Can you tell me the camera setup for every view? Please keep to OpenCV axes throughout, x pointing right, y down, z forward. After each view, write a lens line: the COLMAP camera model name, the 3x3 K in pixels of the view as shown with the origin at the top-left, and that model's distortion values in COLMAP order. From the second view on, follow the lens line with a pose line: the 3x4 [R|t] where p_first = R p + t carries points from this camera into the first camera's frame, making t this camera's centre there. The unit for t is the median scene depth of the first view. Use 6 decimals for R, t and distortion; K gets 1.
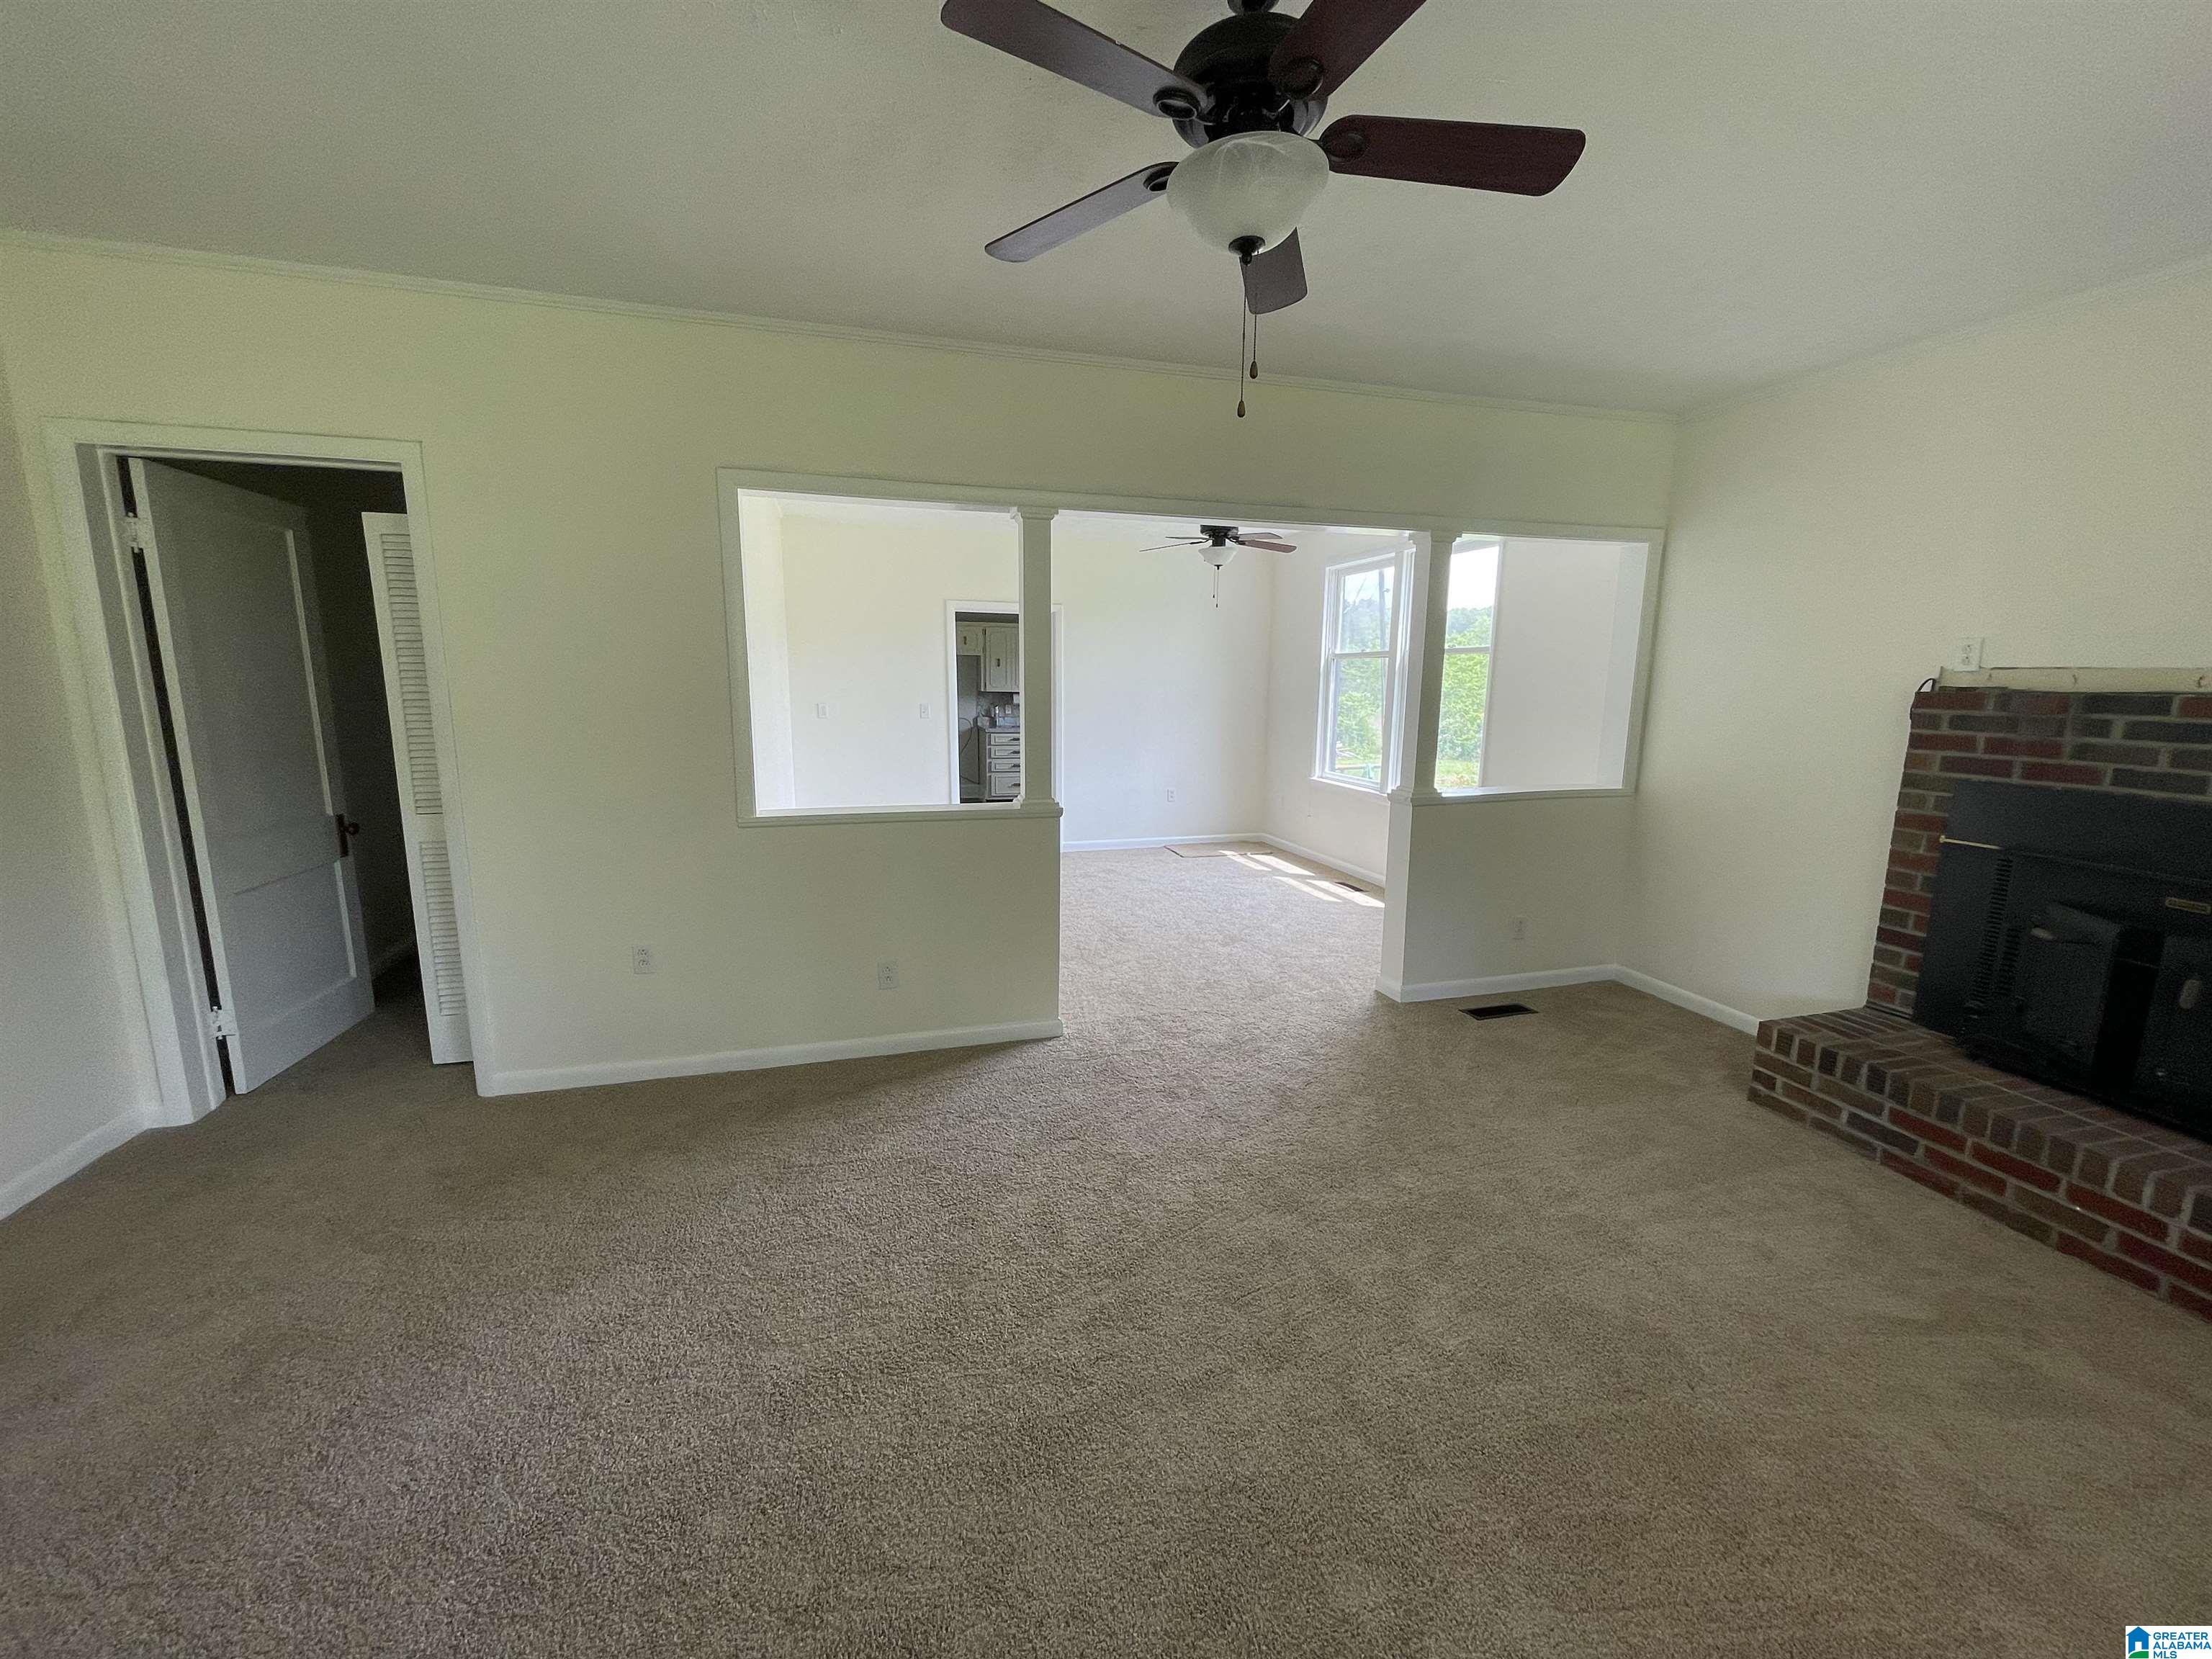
lens RADIAL K [[890.6, 0, 1107.1], [0, 890.6, 831.8], [0, 0, 1]] dist [-0.000303, -0.000096]
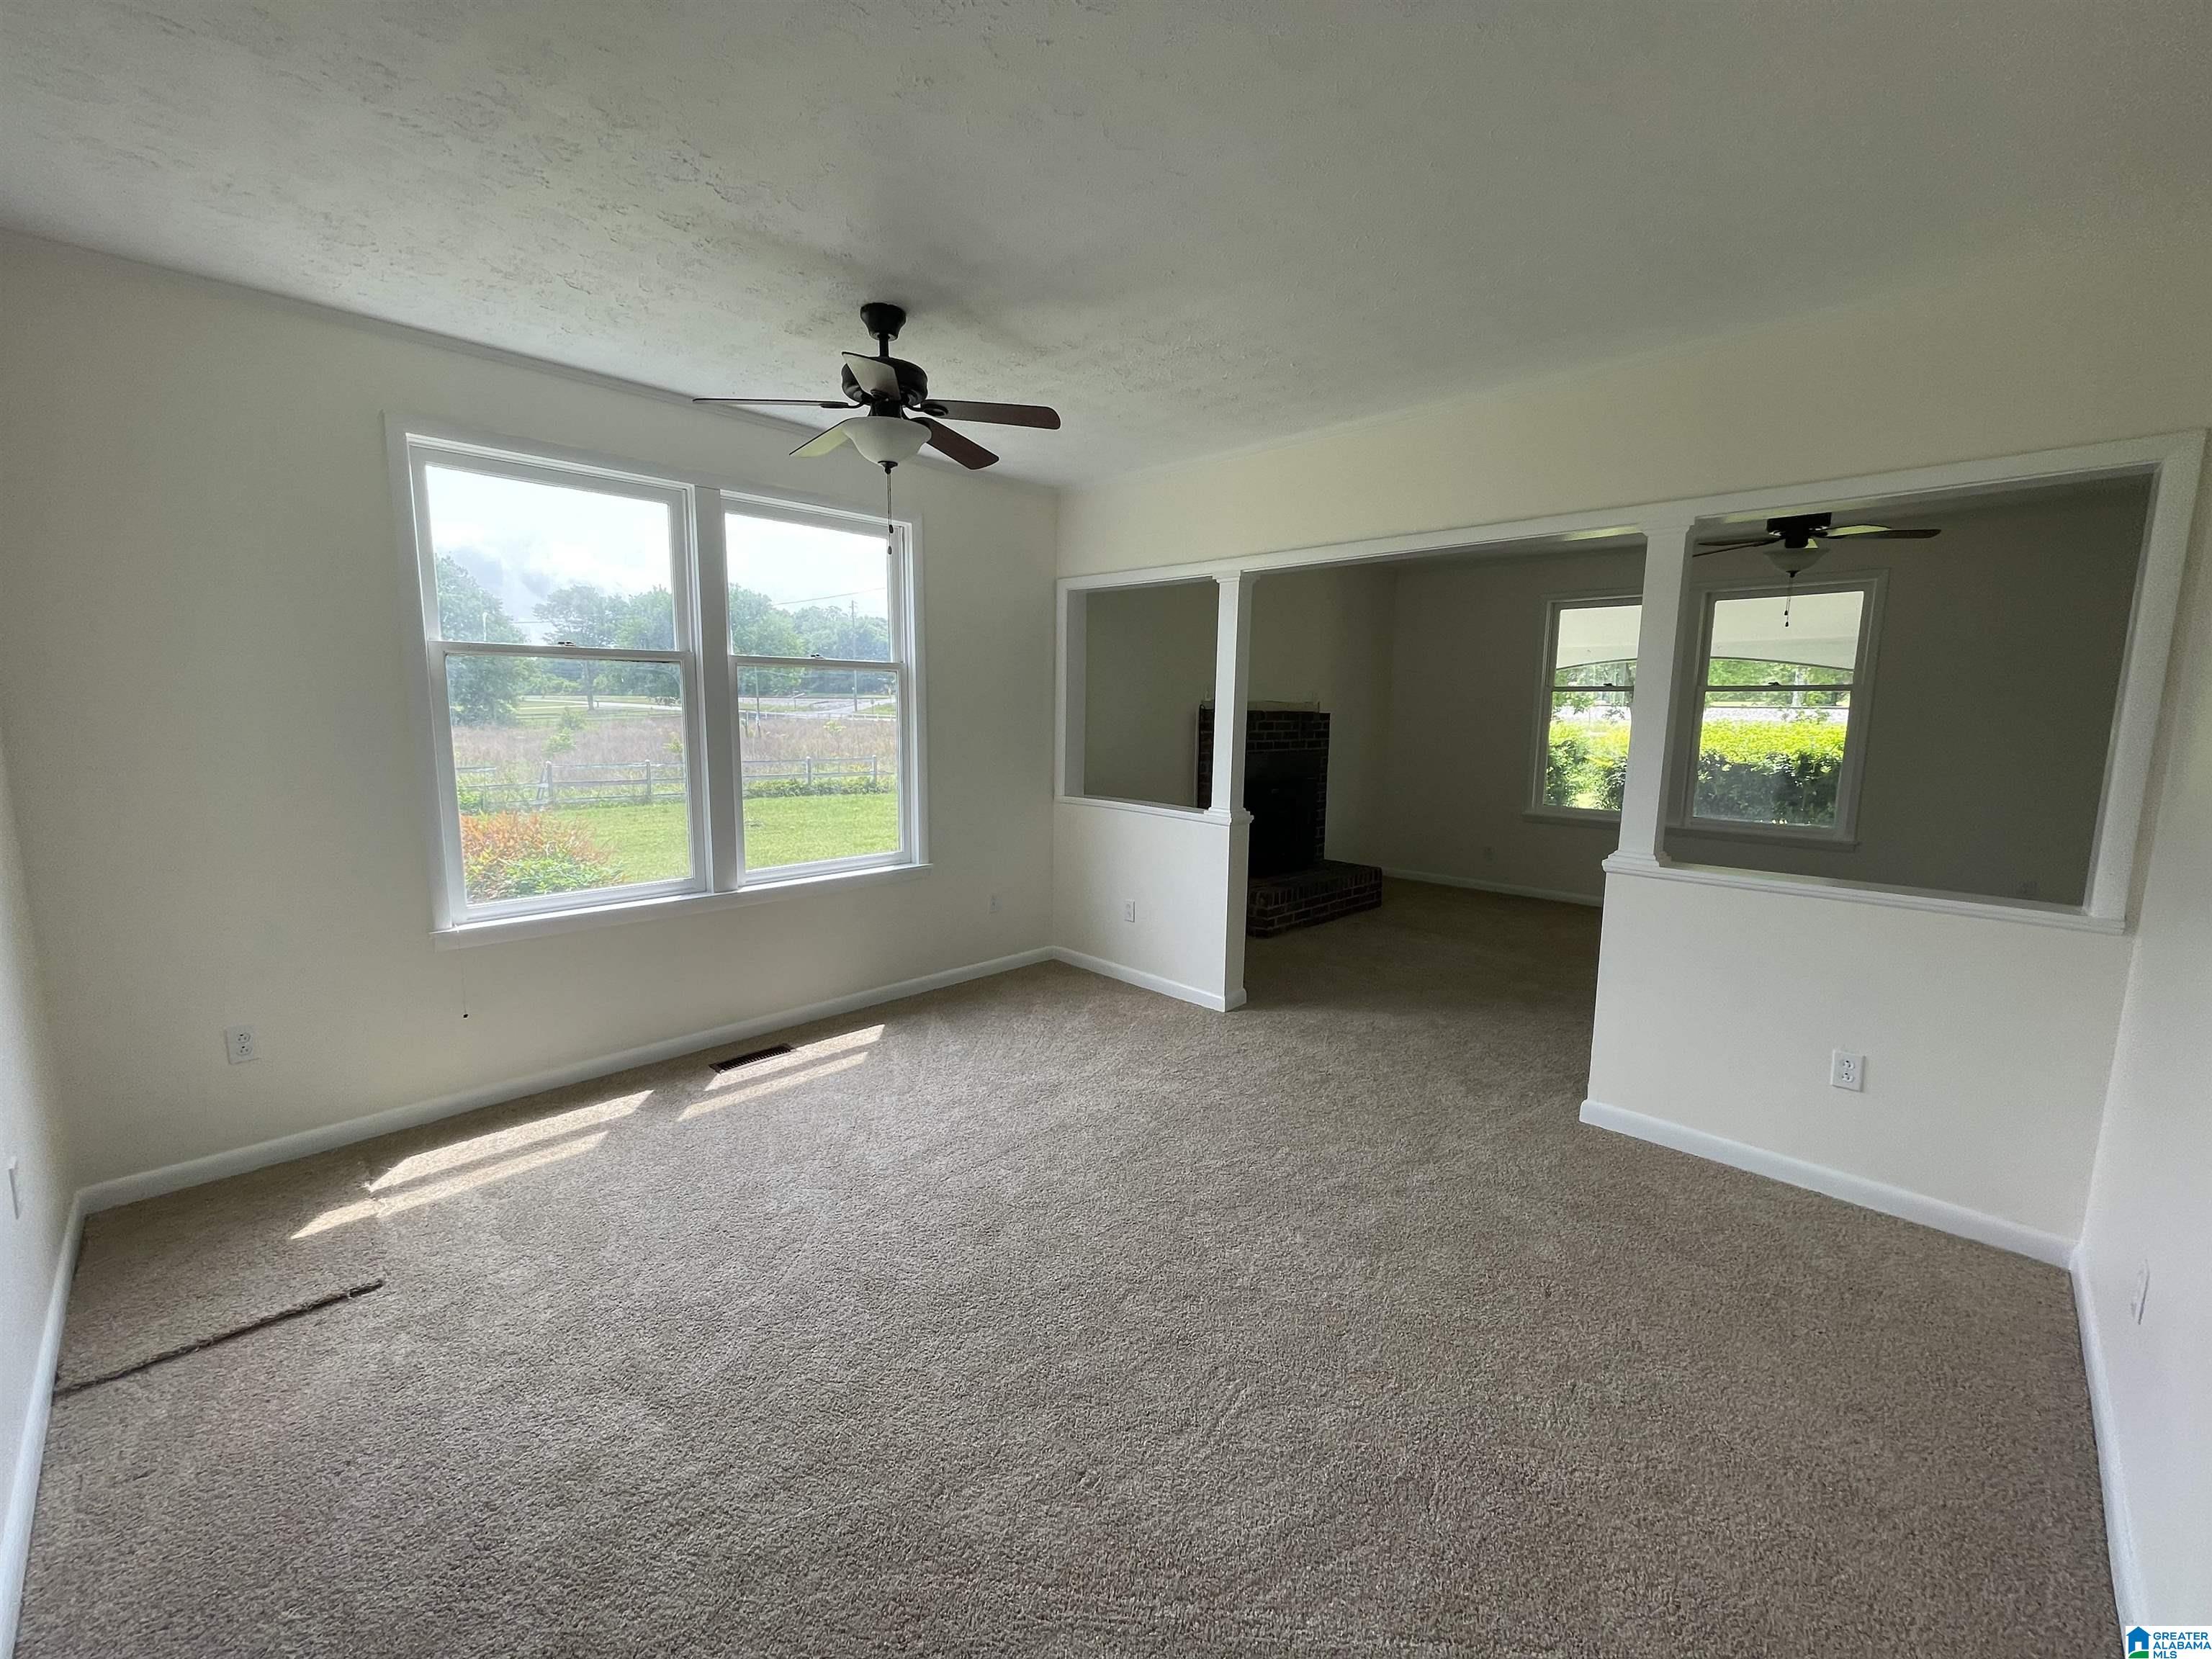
lens RADIAL K [[890.6, 0, 1095.7], [0, 890.6, 827.3], [0, 0, 1]] dist [-0.000303, -0.000096]
pose [[-0.494007, -0.135329, 0.858861, -0.682015], [0.128196, 0.965679, 0.225897, -0.401877], [-0.859955, 0.221697, -0.459704, 2.257831]]
